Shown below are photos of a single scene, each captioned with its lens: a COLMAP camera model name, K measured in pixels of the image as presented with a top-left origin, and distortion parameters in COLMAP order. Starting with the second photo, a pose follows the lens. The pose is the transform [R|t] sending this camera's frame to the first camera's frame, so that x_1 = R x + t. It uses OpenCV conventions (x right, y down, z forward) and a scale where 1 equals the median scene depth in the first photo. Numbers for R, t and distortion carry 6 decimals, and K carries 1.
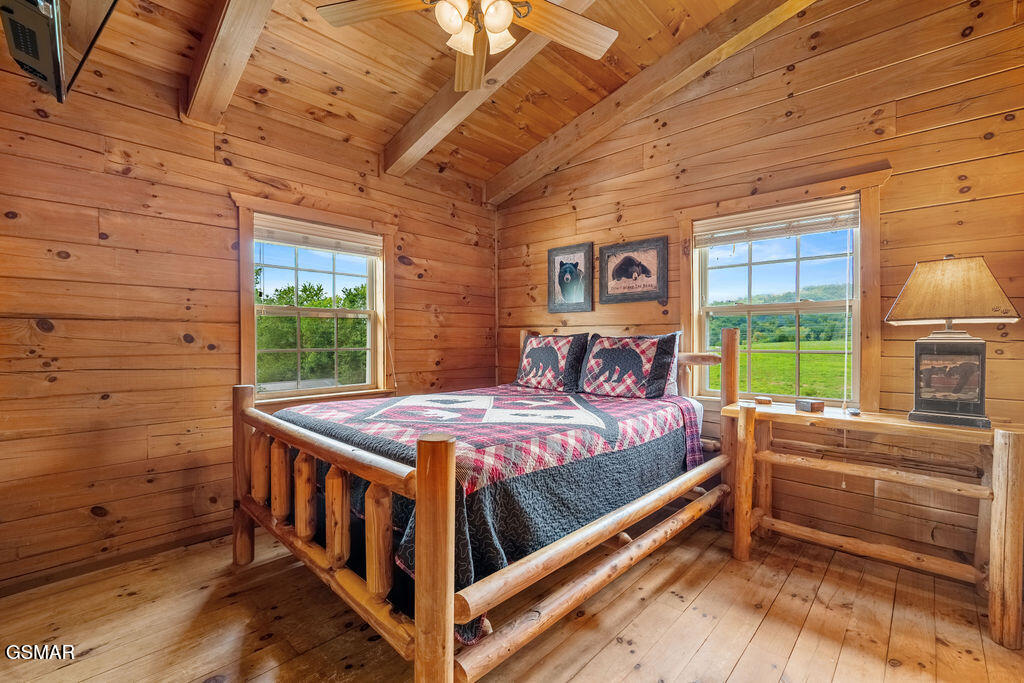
lens RADIAL K [[447.0, 0, 508.9], [0, 447.0, 343.0], [0, 0, 1]] dist [-0.006286, 0.000464]
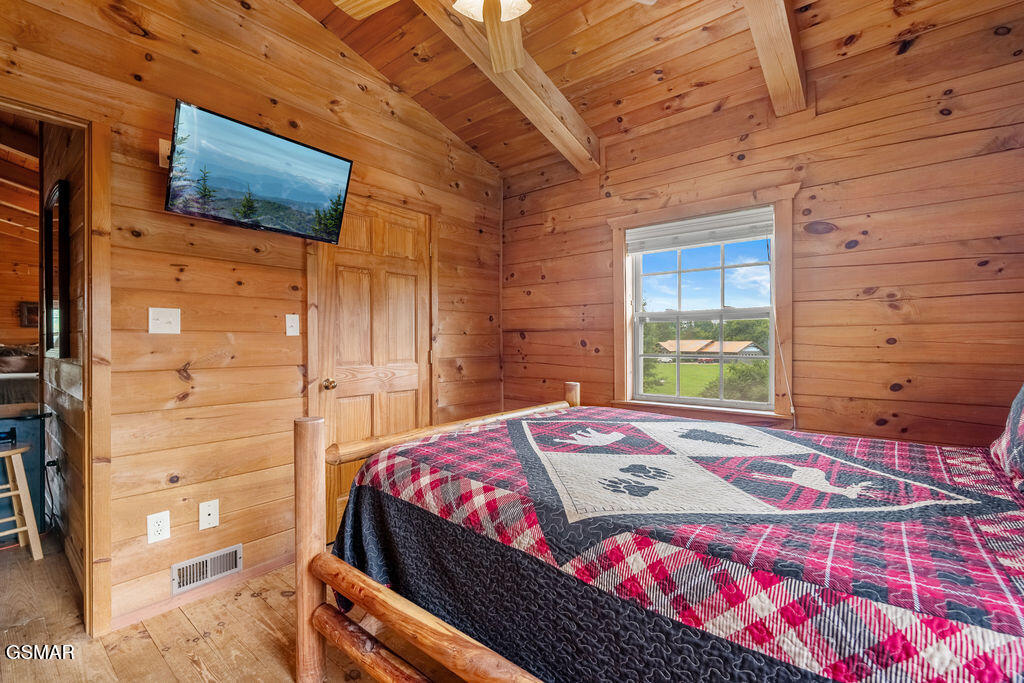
lens RADIAL K [[447.0, 0, 511.6], [0, 447.0, 344.2], [0, 0, 1]] dist [-0.006286, 0.000464]
pose [[0.073845, 0.006284, -0.997250, 0.601259], [-0.009860, 0.999936, 0.005571, -0.013833], [0.997221, 0.009422, 0.073902, 0.739469]]
